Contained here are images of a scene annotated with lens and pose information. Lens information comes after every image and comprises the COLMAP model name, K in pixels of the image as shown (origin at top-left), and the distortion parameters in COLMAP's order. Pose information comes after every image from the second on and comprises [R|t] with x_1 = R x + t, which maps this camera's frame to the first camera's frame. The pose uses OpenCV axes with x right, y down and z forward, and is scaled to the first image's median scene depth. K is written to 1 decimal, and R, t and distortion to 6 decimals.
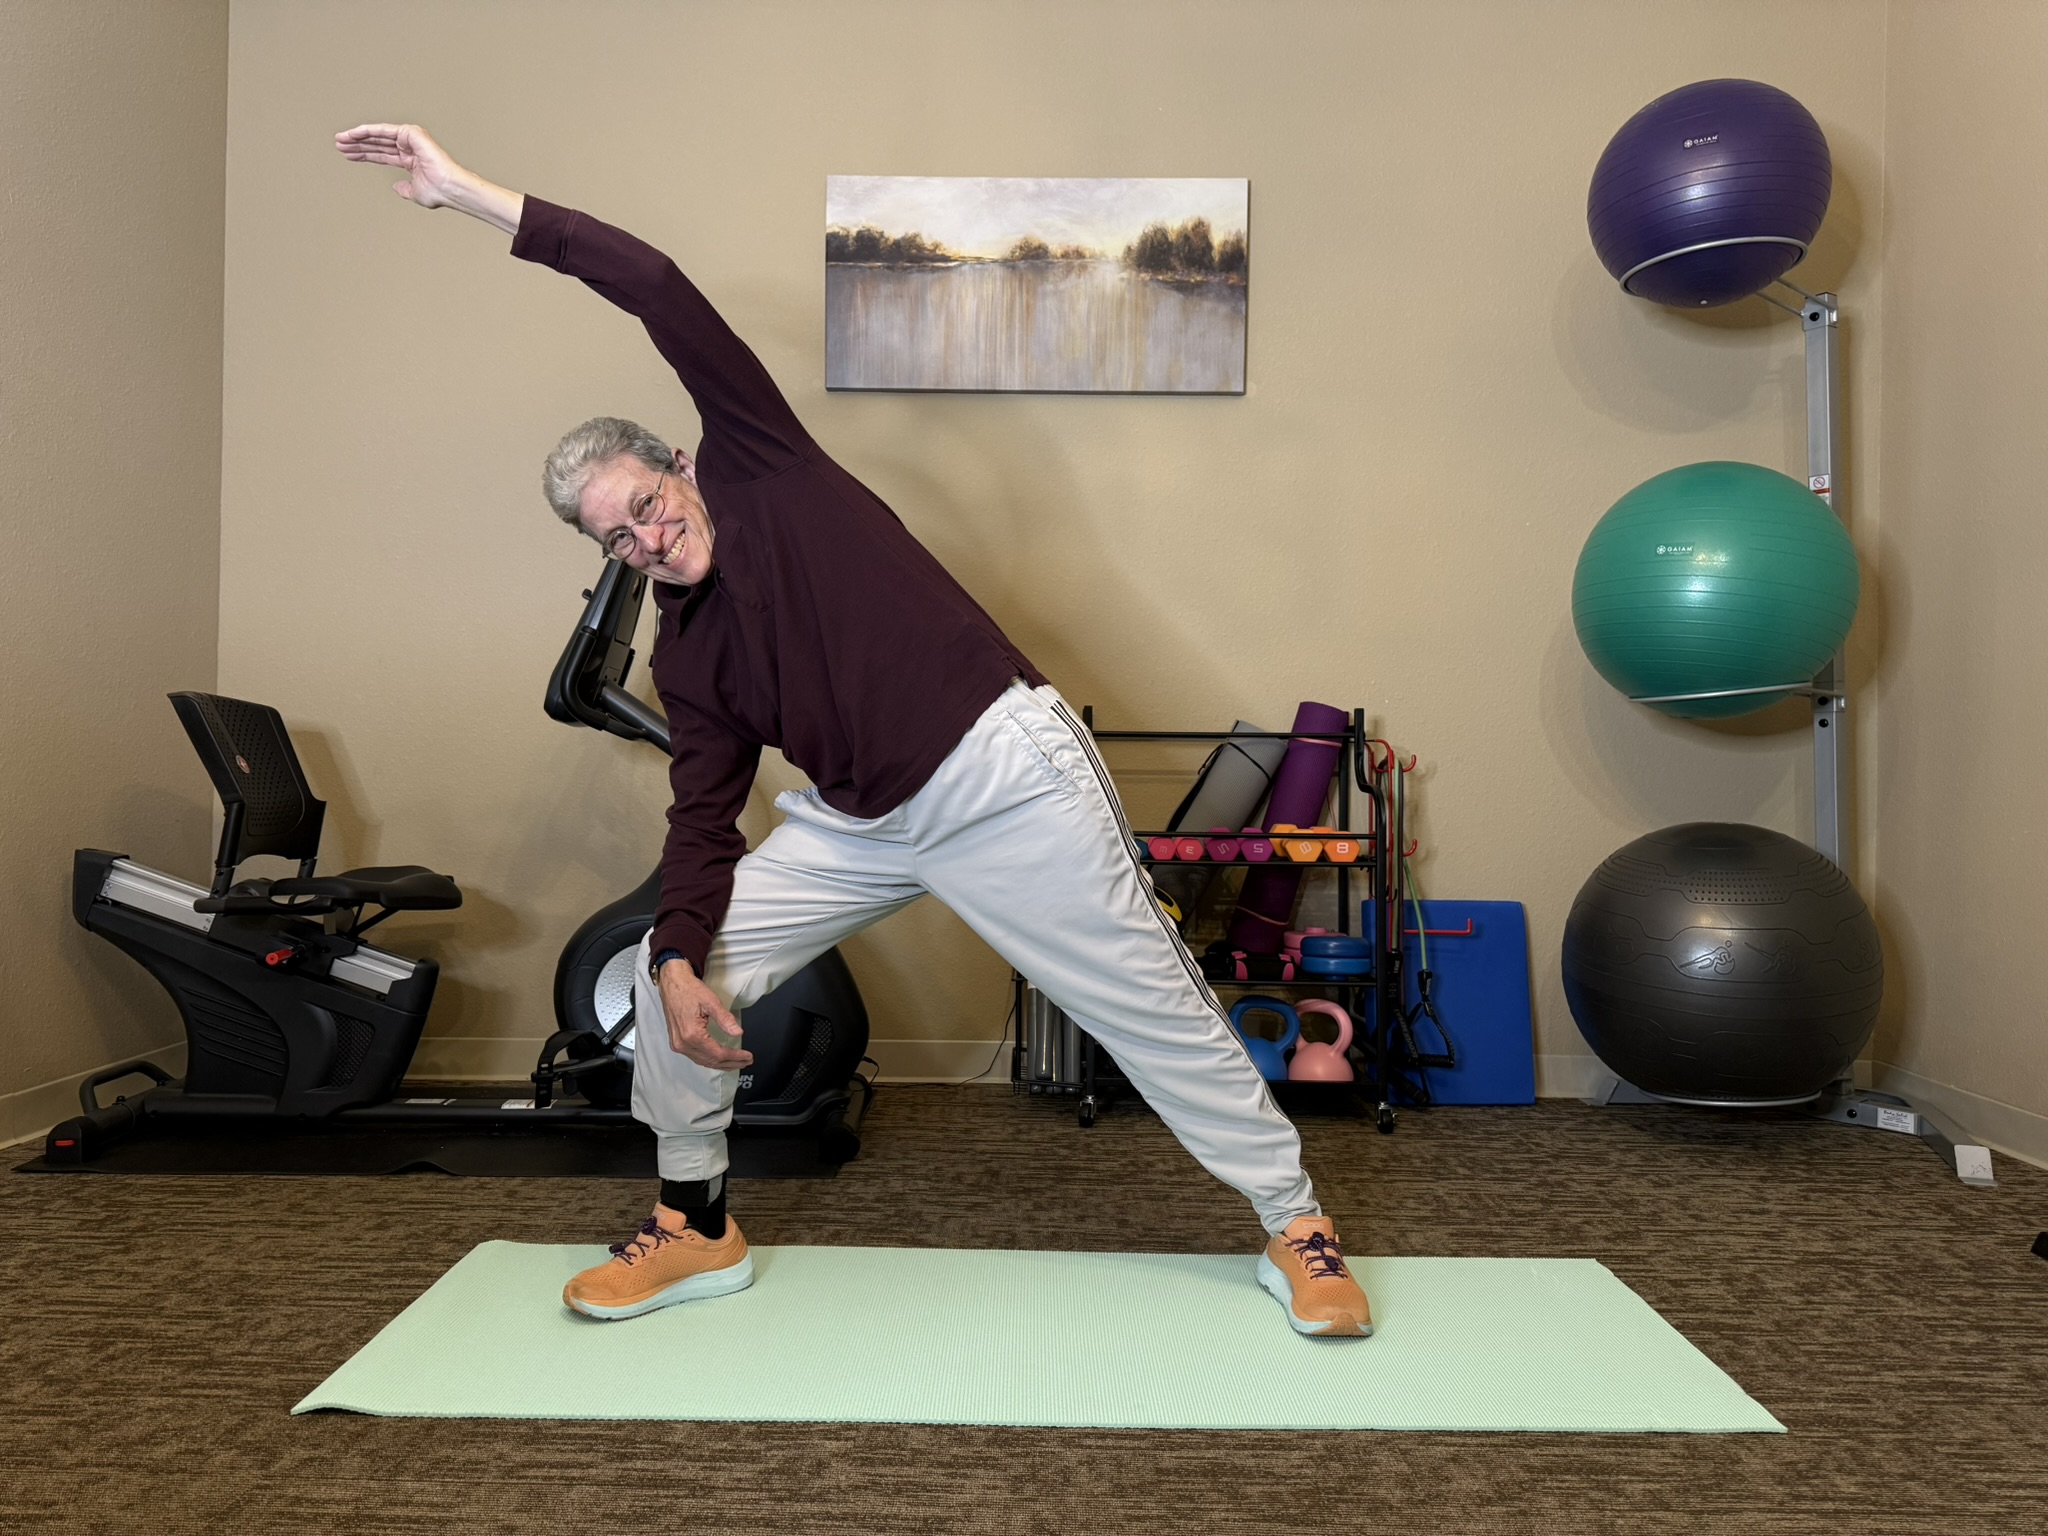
lens RADIAL K [[1466.8, 0, 1024.0], [0, 1466.8, 768.0], [0, 0, 1]] dist [0.099088, -0.145375]
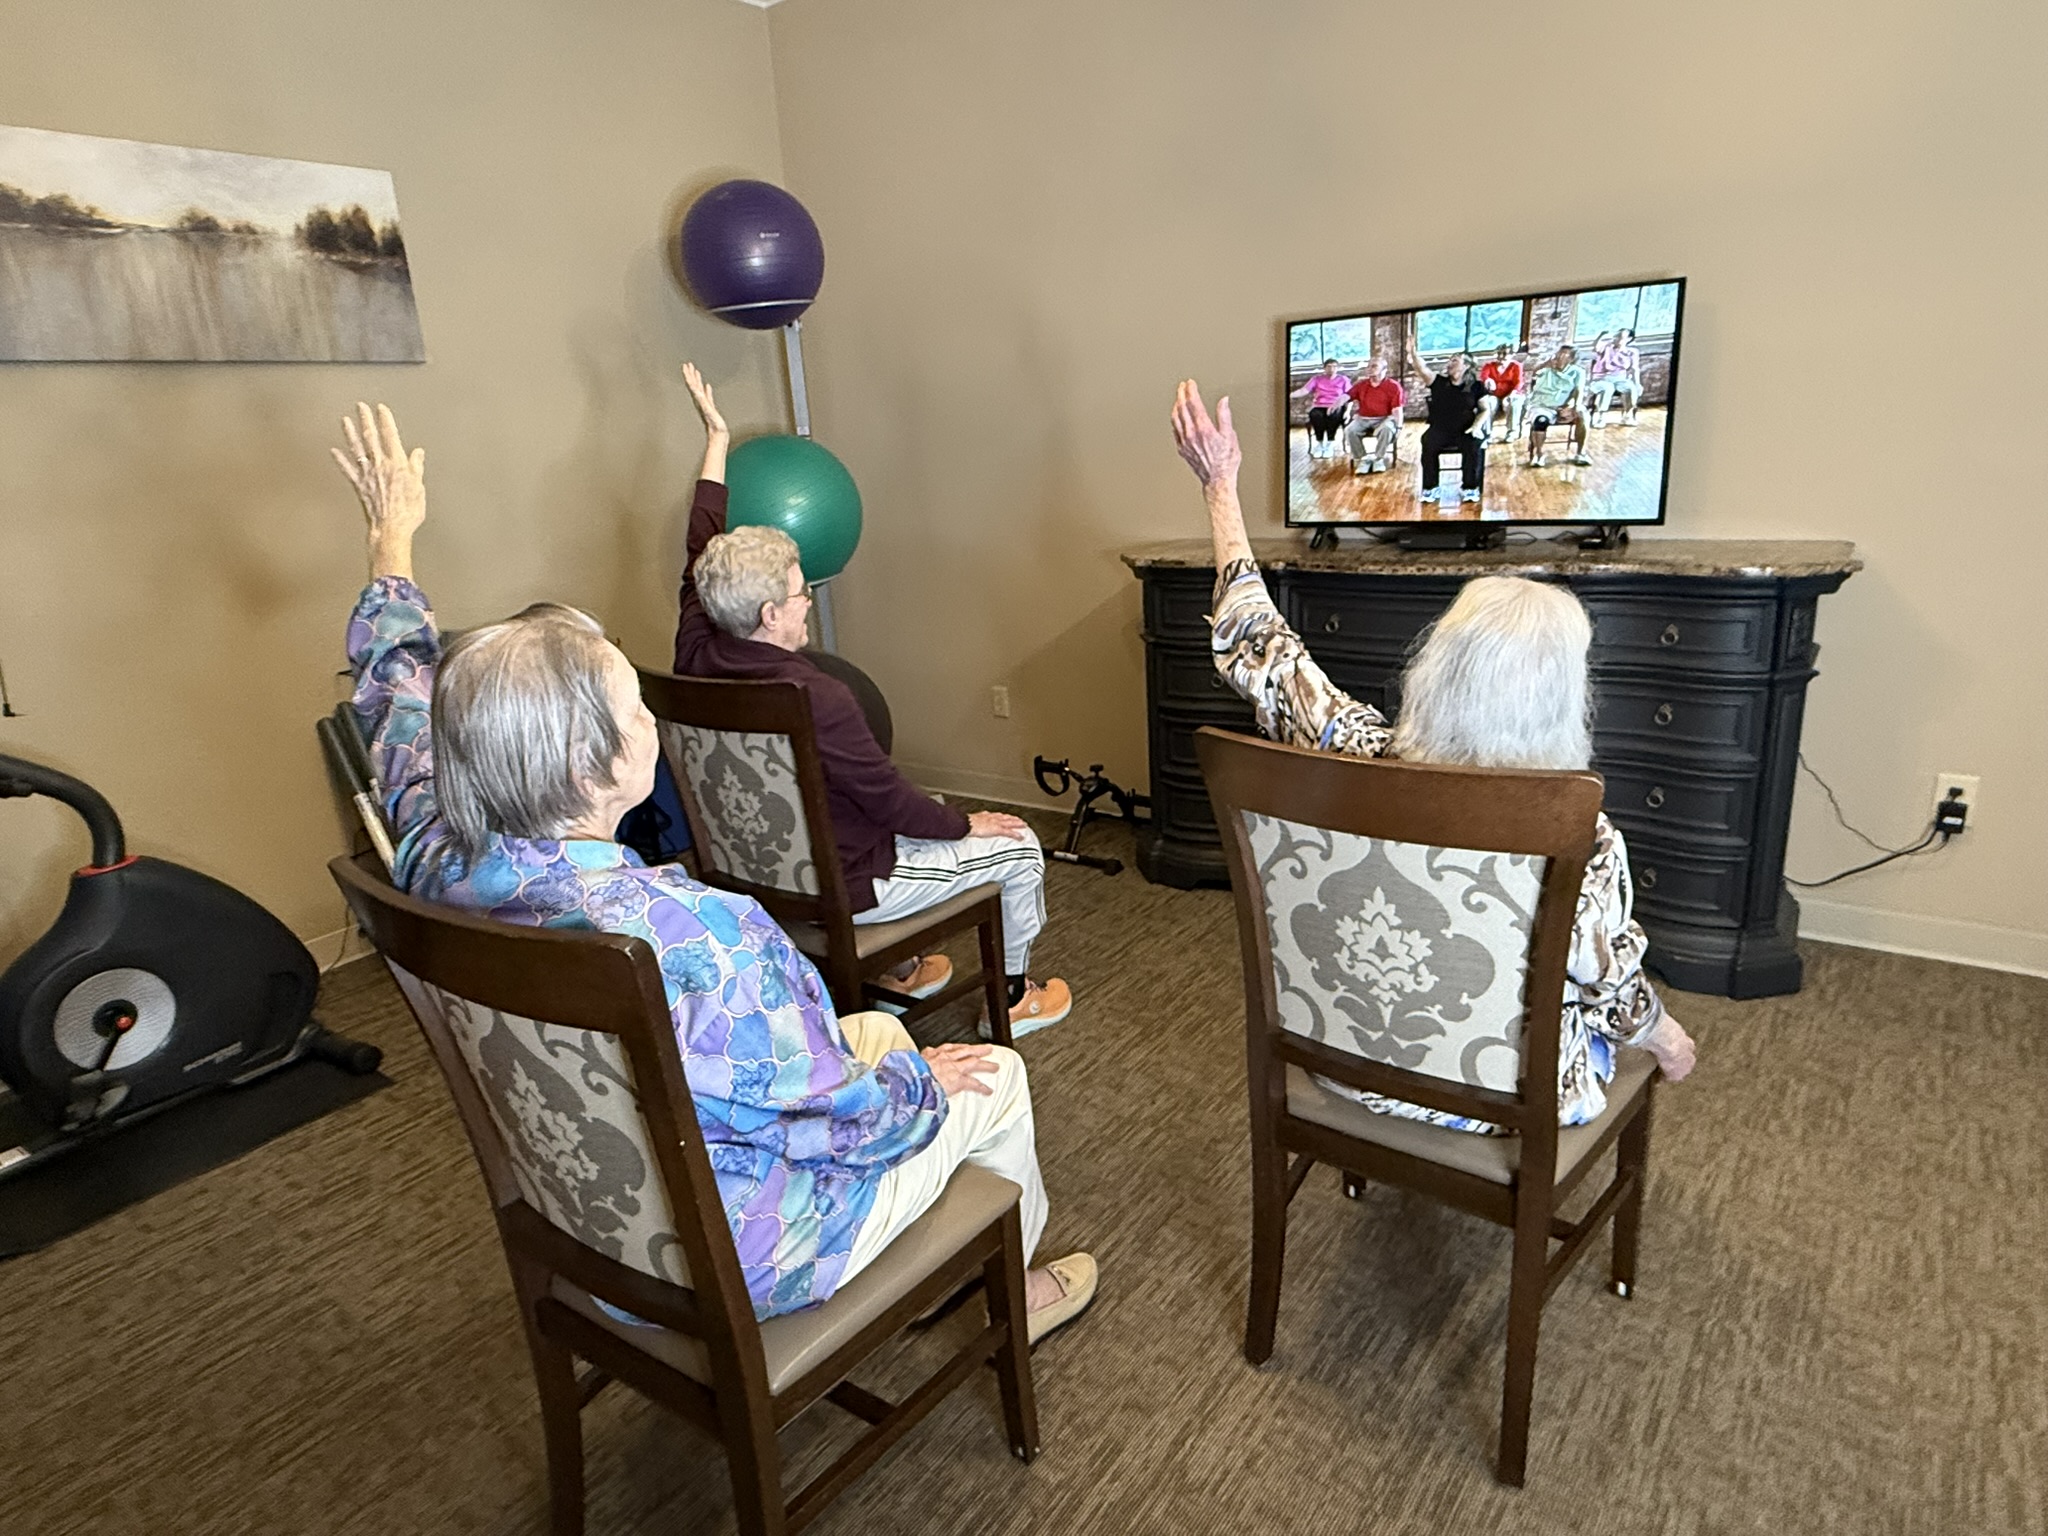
lens RADIAL K [[1197.6, 0, 1024.0], [0, 1197.6, 768.0], [0, 0, 1]] dist [0.001286, 0.000706]
pose [[0.565328, -0.278590, 0.776397, -0.429790], [0.068597, 0.953857, 0.292319, -0.190322], [-0.822009, -0.111998, 0.558353, 0.009774]]
